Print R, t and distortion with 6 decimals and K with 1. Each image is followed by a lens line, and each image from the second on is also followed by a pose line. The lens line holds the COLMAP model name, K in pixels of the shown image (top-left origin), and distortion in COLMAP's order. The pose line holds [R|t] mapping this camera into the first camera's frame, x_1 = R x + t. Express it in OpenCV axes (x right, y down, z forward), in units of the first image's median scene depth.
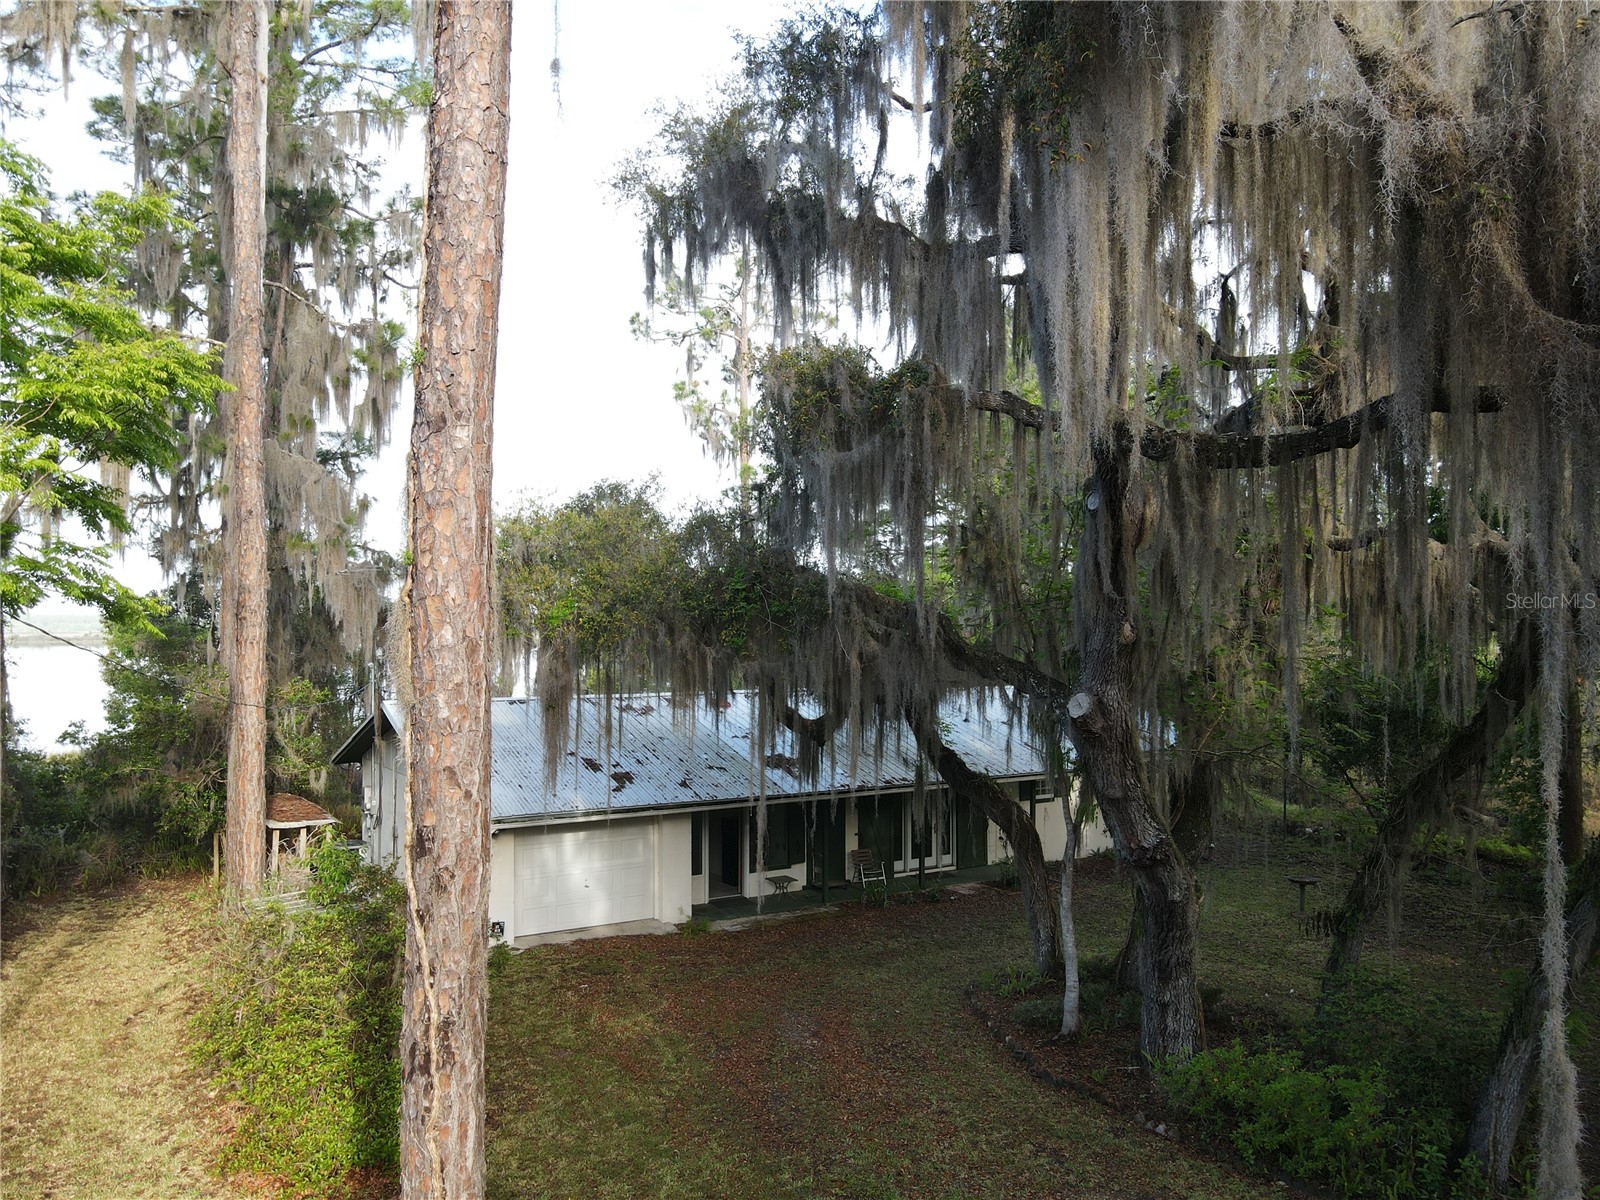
lens RADIAL K [[1189.3, 0, 798.1], [0, 1189.3, 603.9], [0, 0, 1]] dist [0.001261, 0.014237]
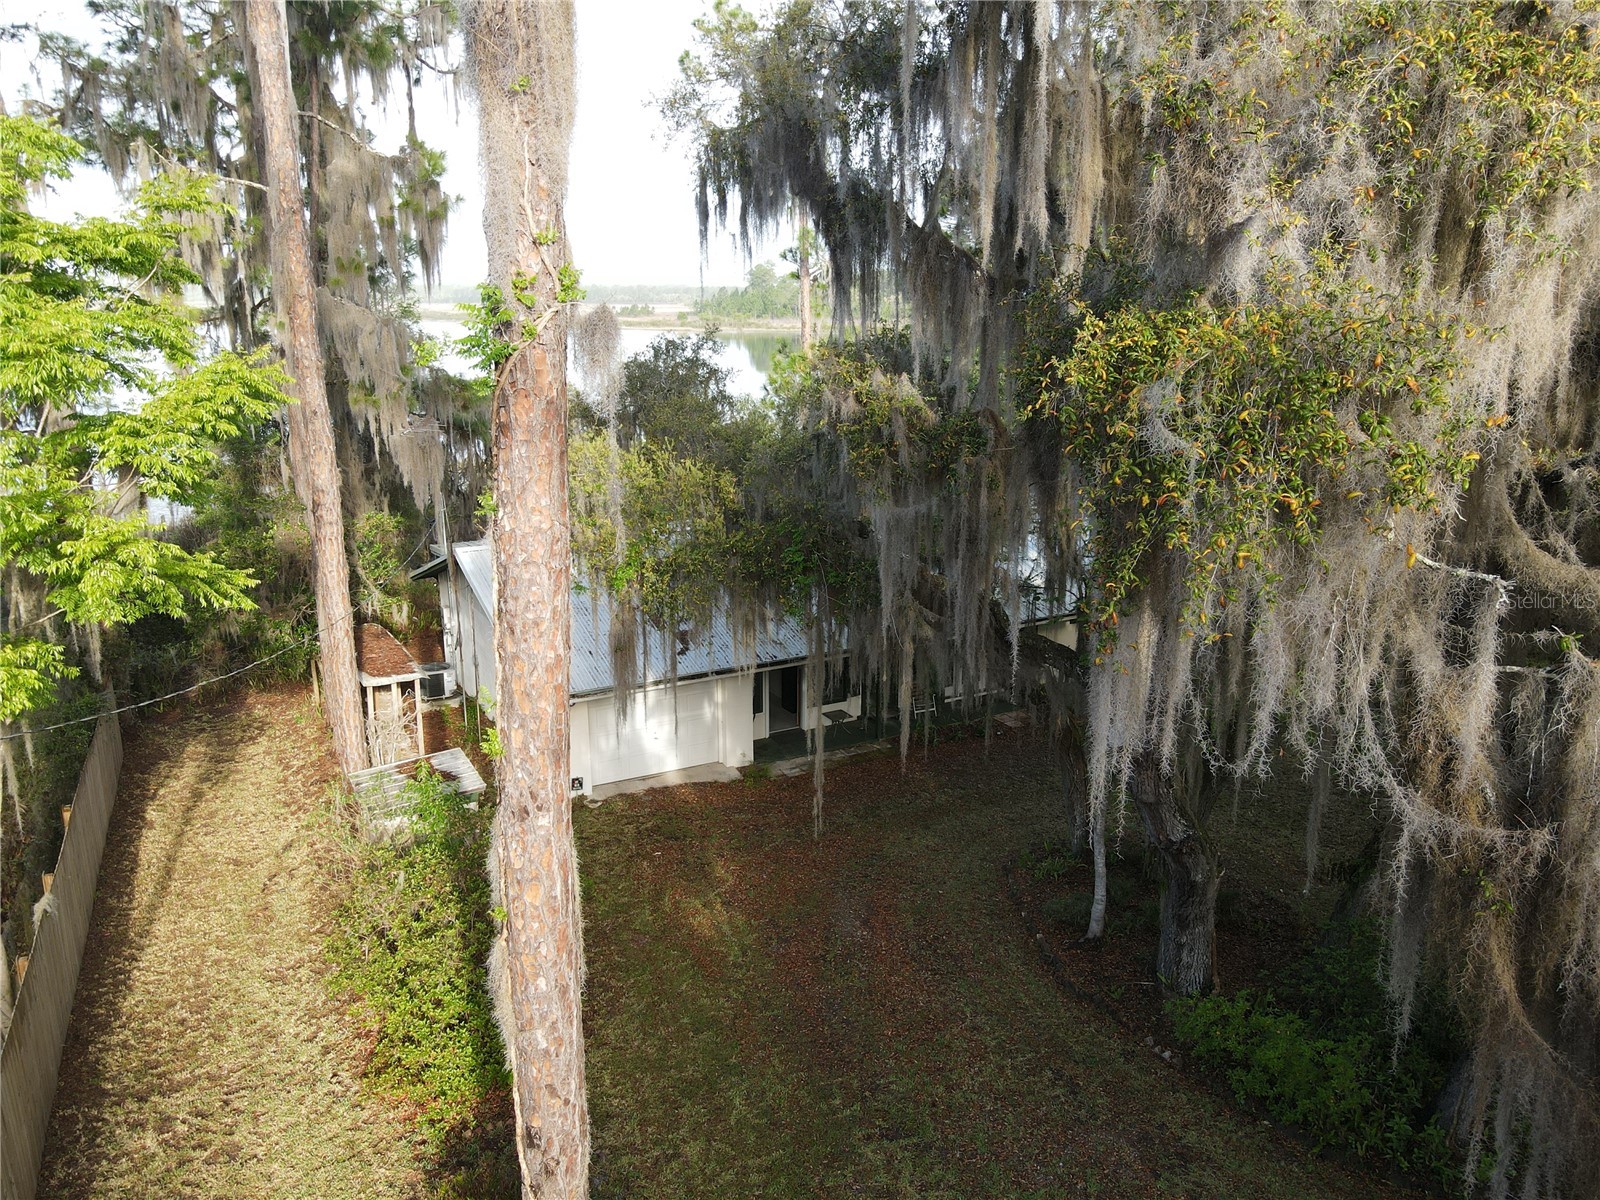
lens RADIAL K [[1189.3, 0, 795.2], [0, 1189.3, 611.9], [0, 0, 1]] dist [0.001261, 0.014237]
pose [[0.998653, 0.012703, -0.050303, 0.001136], [0.001635, 0.961375, 0.275239, -0.236648], [0.051856, -0.274950, 0.960059, 0.003049]]
